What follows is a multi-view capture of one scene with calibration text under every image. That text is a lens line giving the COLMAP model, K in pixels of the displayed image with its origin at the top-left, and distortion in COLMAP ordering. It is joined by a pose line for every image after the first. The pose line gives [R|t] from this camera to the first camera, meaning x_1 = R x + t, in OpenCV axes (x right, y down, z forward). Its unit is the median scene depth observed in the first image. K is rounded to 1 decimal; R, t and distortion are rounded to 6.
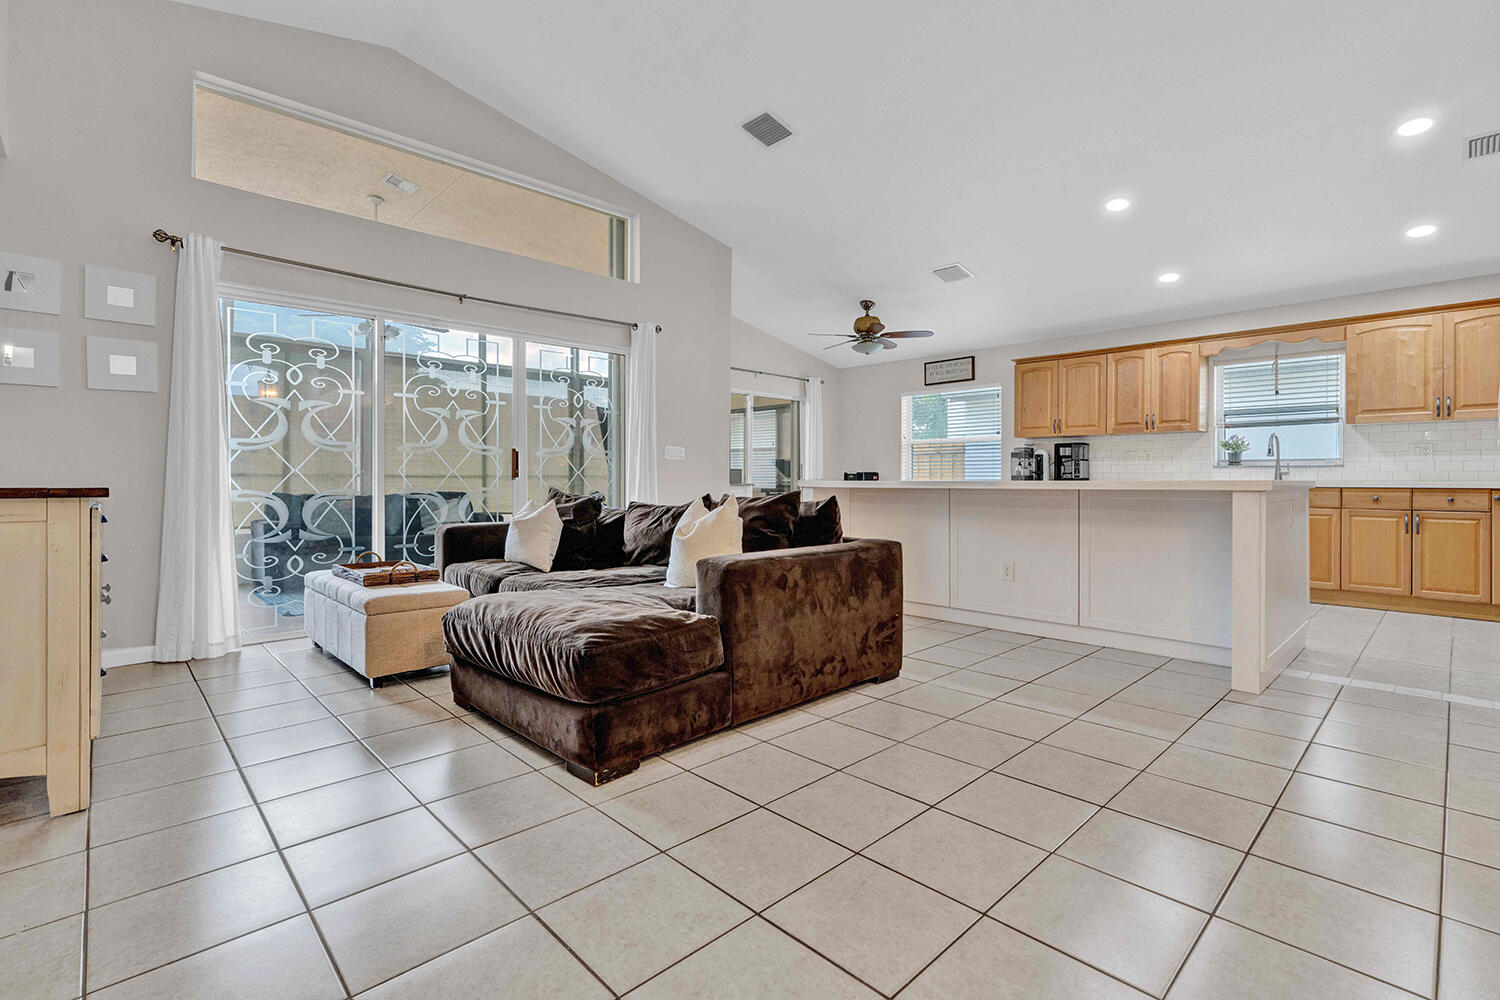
lens RADIAL K [[680.9, 0, 776.0], [0, 680.9, 479.3], [0, 0, 1]] dist [-0.004513, 0.002860]
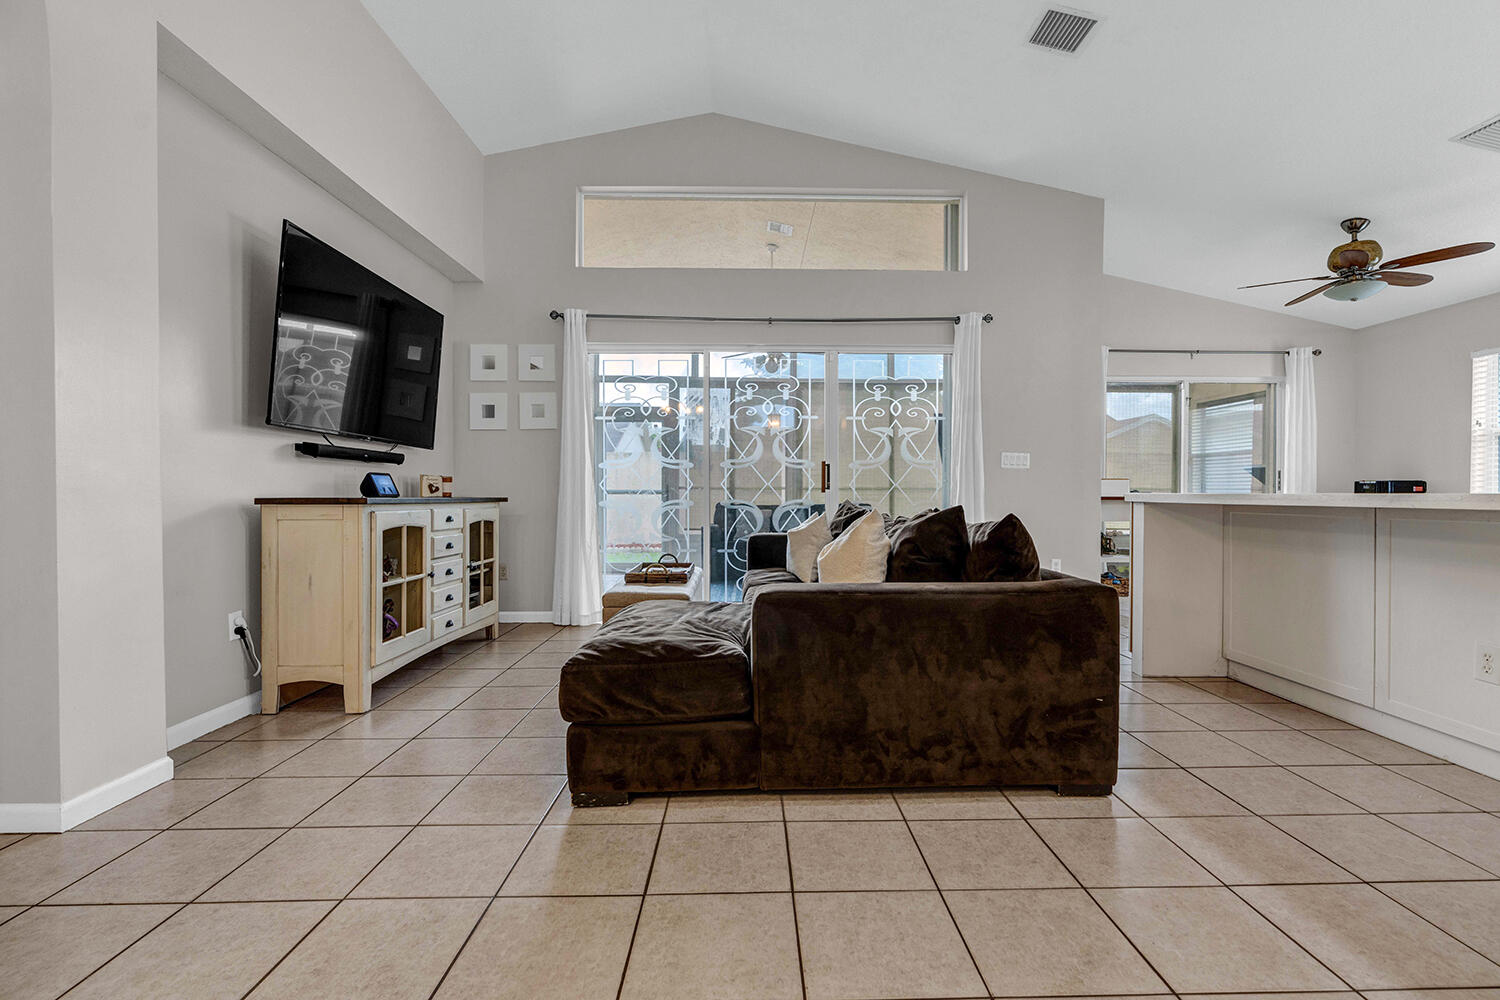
lens RADIAL K [[680.9, 0, 770.4], [0, 680.9, 499.8], [0, 0, 1]] dist [-0.004513, 0.002860]
pose [[0.733623, 0.007133, -0.679519, 0.282648], [0.000489, 0.999939, 0.011025, 0.001013], [0.679556, -0.008421, 0.733575, 0.228993]]
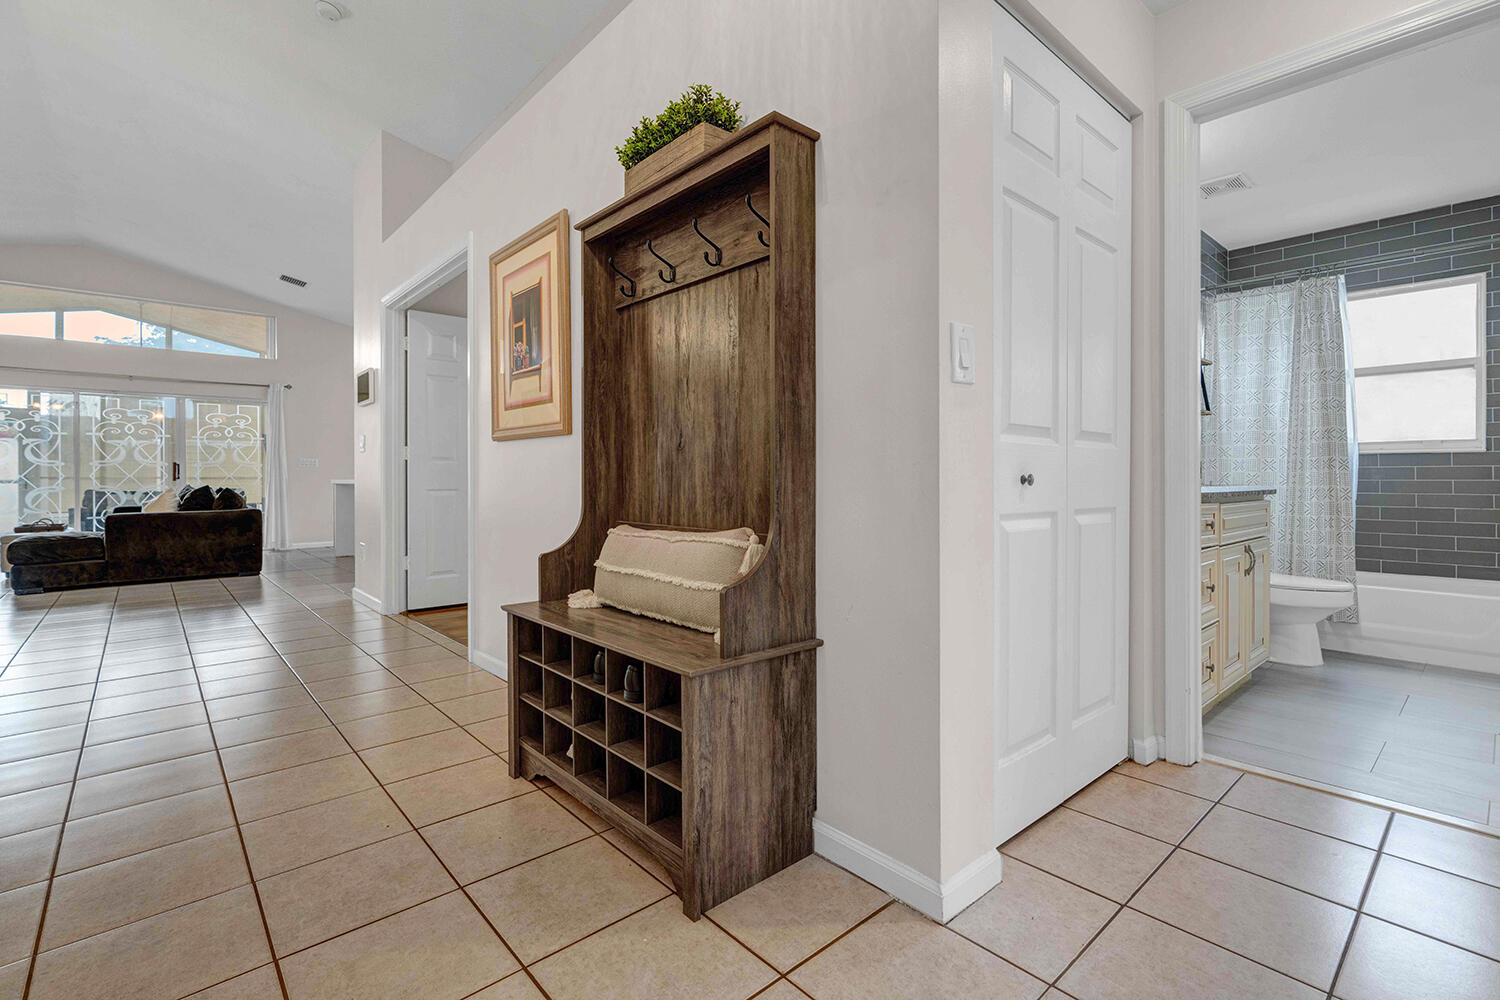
lens RADIAL K [[680.9, 0, 753.8], [0, 680.9, 478.6], [0, 0, 1]] dist [-0.004513, 0.002860]
pose [[0.998831, -0.007055, -0.047826, 1.321847], [0.007187, 0.999971, 0.002580, 0.002265], [0.047807, -0.002921, 0.998852, -0.734622]]
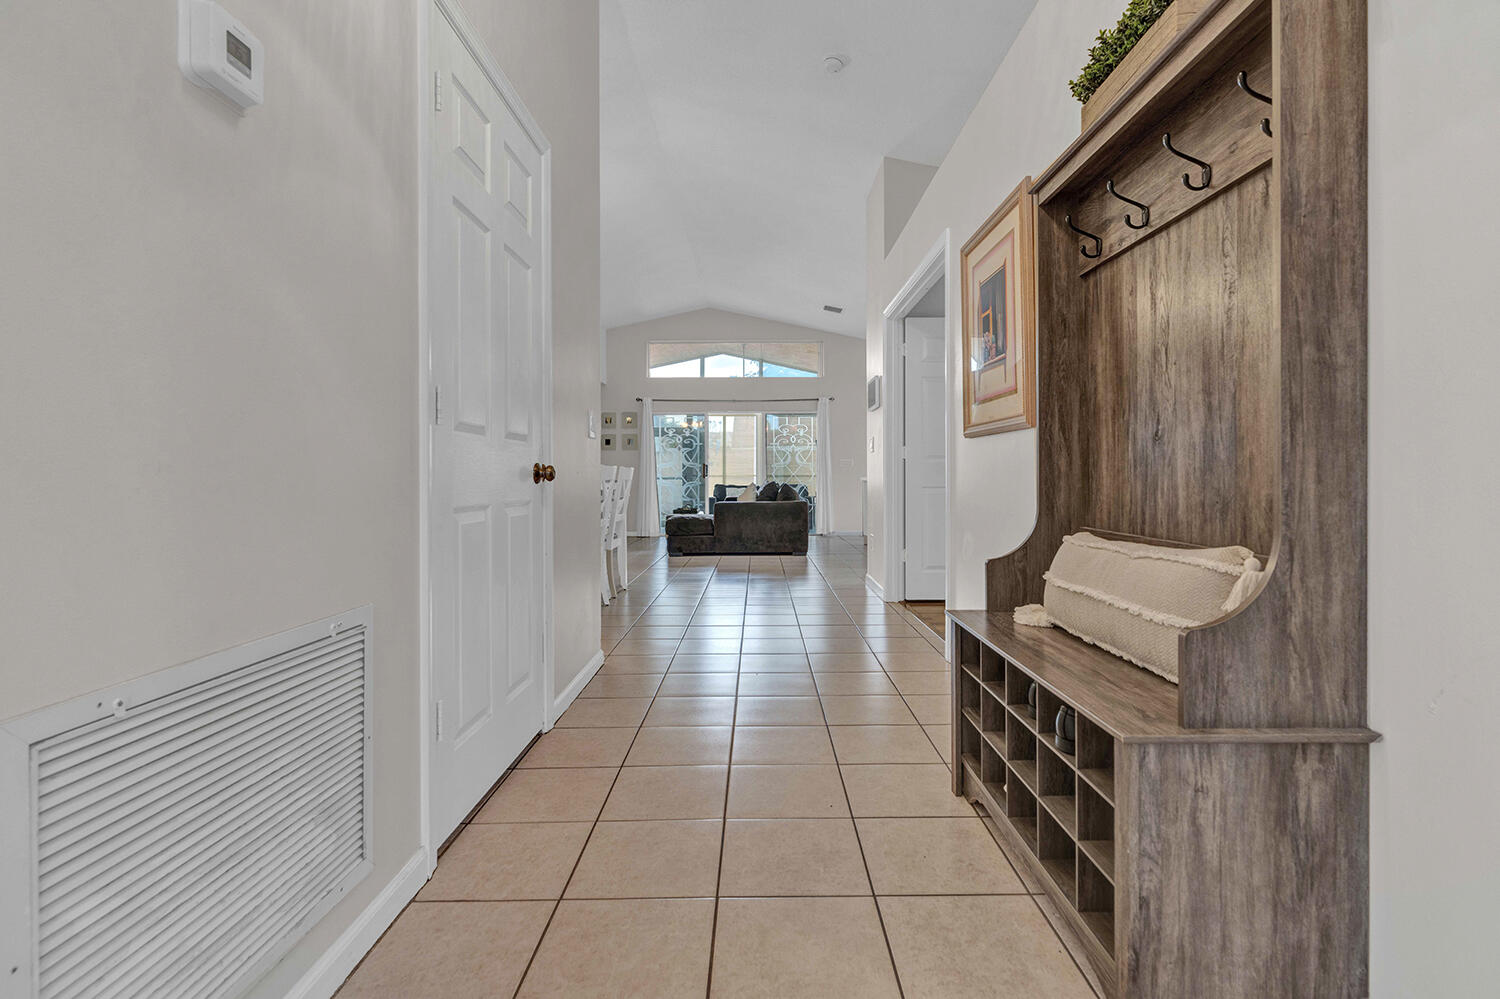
lens RADIAL K [[680.9, 0, 762.6], [0, 680.9, 475.6], [0, 0, 1]] dist [-0.004513, 0.002860]
pose [[0.714785, -0.005928, -0.699320, 1.353989], [0.004726, 0.999982, -0.003647, 0.002801], [0.699329, -0.000698, 0.714800, -0.673550]]
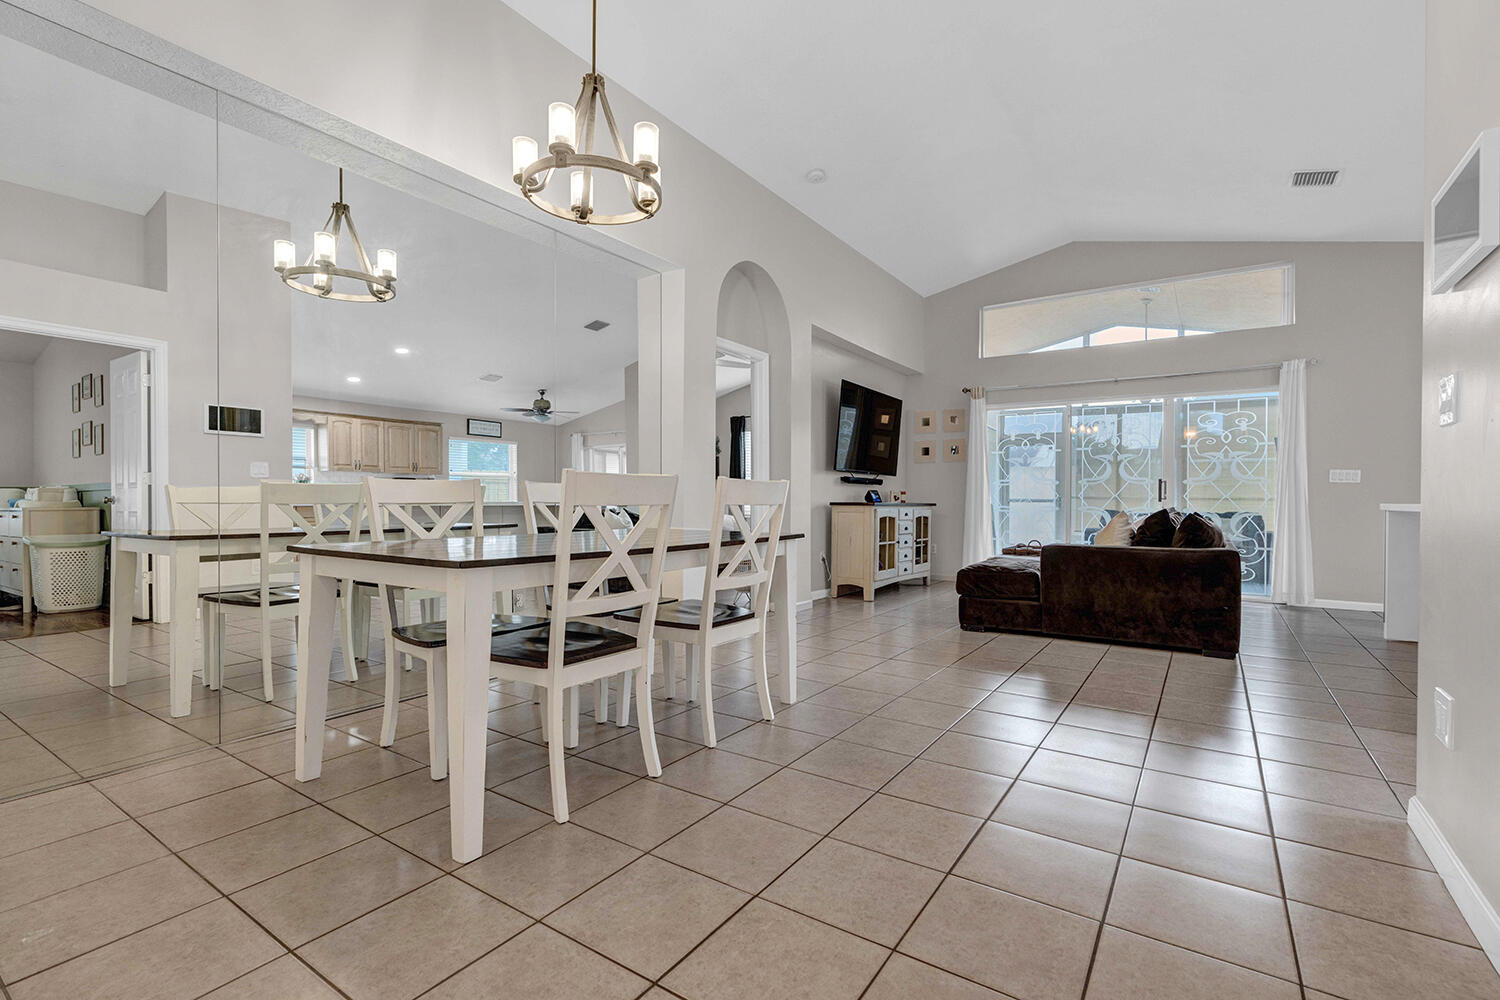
lens RADIAL K [[680.9, 0, 767.9], [0, 680.9, 502.5], [0, 0, 1]] dist [-0.004513, 0.002860]
pose [[0.212624, 0.005410, -0.977119, 0.903823], [-0.005269, 0.999976, 0.004390, 0.000754], [0.977120, 0.004215, 0.212648, -0.077770]]
